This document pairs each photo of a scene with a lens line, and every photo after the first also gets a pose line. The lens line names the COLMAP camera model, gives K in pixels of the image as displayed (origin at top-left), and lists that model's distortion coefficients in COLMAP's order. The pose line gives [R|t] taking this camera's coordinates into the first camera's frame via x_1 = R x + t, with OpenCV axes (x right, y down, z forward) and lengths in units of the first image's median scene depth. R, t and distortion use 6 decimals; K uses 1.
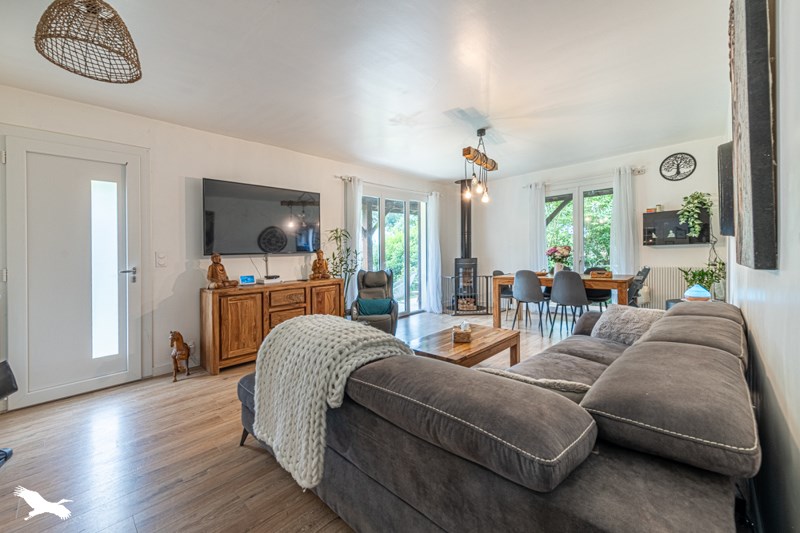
lens RADIAL K [[323.0, 0, 397.1], [0, 323.0, 268.7], [0, 0, 1]] dist [0.000221, 0.000018]
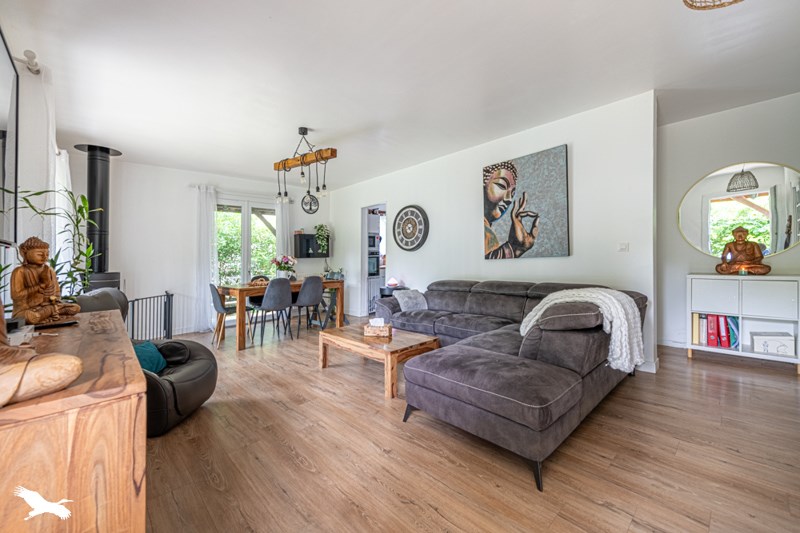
lens RADIAL K [[323.0, 0, 397.1], [0, 323.0, 268.7], [0, 0, 1]] dist [0.000221, 0.000018]
pose [[0.050970, 0.002184, 0.998698, -0.446237], [0.070918, 0.997465, -0.005801, 0.006127], [-0.996179, 0.071121, 0.050686, 0.450186]]
